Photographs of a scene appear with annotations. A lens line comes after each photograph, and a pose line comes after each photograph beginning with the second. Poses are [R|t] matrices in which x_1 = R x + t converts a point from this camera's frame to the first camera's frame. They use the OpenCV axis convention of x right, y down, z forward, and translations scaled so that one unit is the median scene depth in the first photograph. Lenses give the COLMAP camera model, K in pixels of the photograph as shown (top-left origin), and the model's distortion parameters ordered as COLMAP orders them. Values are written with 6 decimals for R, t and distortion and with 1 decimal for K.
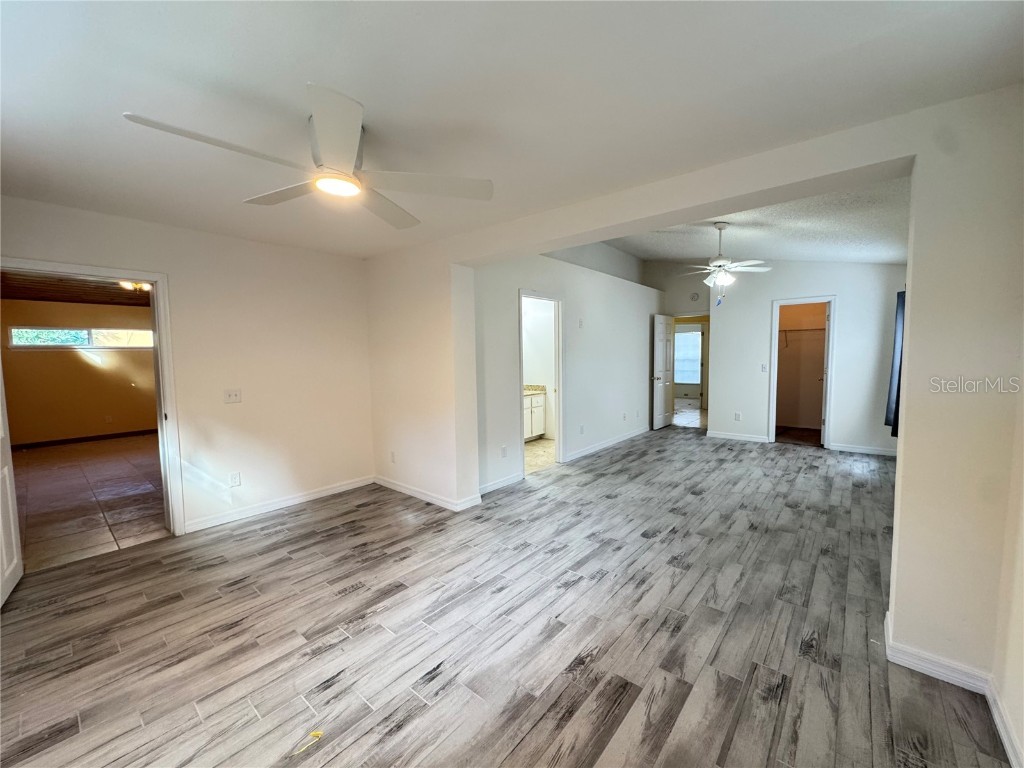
lens RADIAL K [[409.6, 0, 511.2], [0, 409.6, 385.8], [0, 0, 1]] dist [-0.003359, 0.000716]
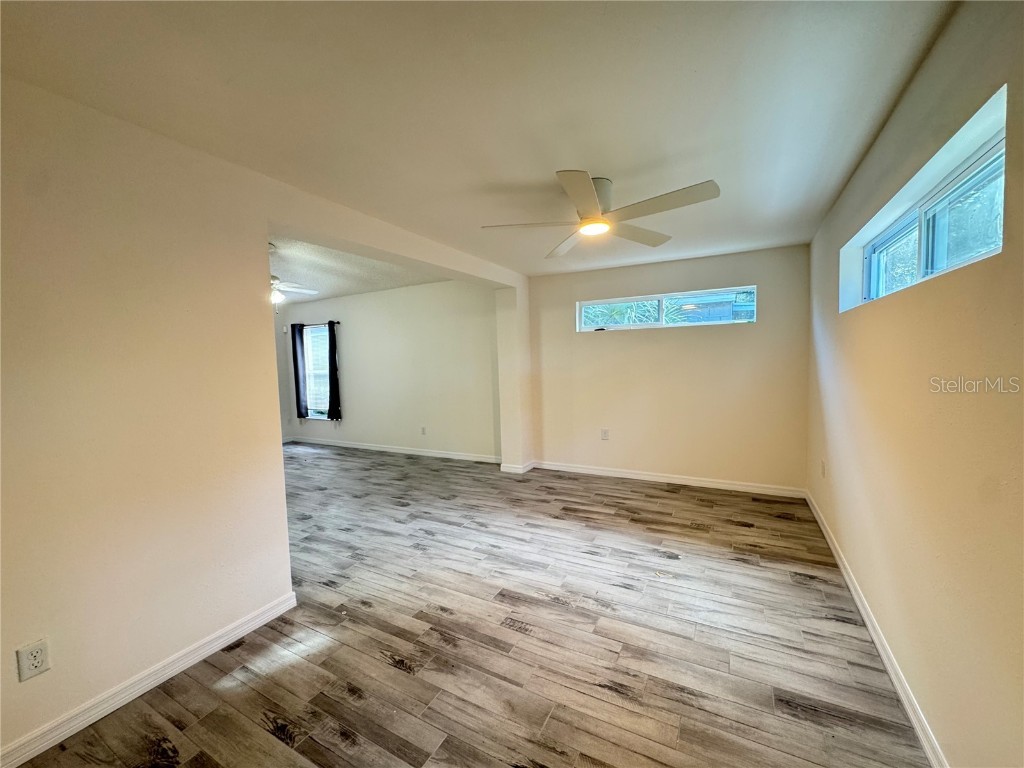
lens RADIAL K [[409.6, 0, 512.0], [0, 409.6, 385.4], [0, 0, 1]] dist [-0.003359, 0.000716]
pose [[-0.202325, -0.046276, 0.978224, -0.935773], [0.108562, 0.991667, 0.069366, -0.051180], [-0.973283, 0.120232, -0.195615, 0.863513]]
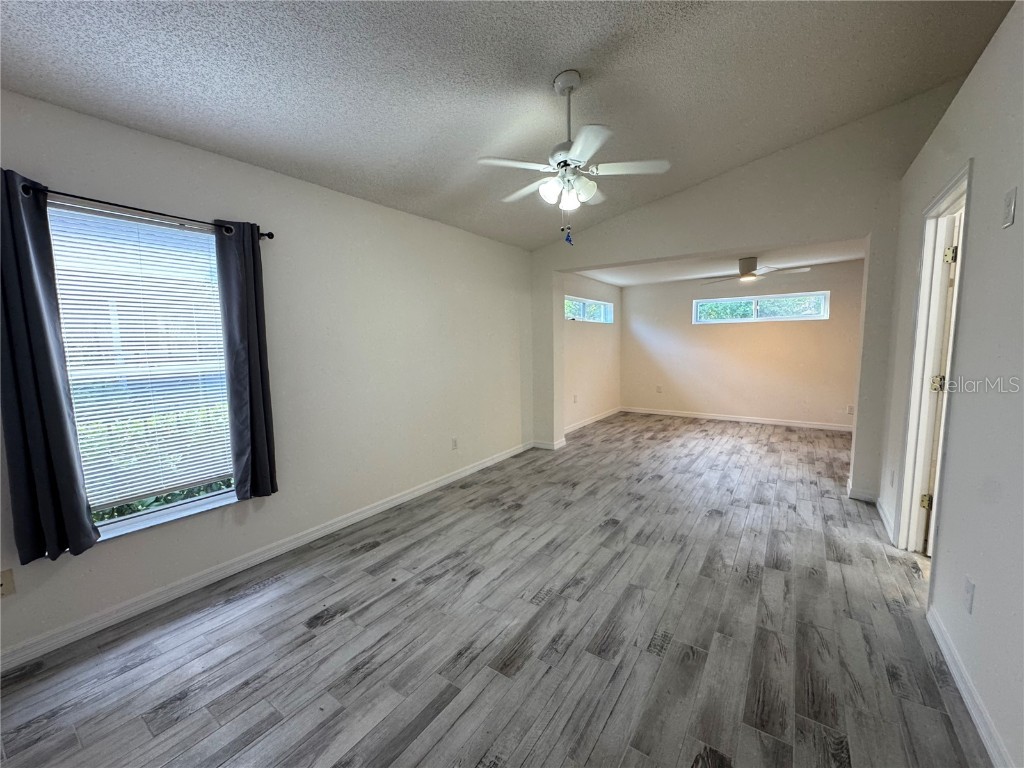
lens RADIAL K [[409.6, 0, 511.8], [0, 409.6, 384.2], [0, 0, 1]] dist [-0.003359, 0.000716]
pose [[-0.994864, 0.040560, -0.092739, 0.886989], [0.023375, 0.983503, 0.179376, -0.164337], [0.098485, 0.176287, -0.979400, 2.134264]]
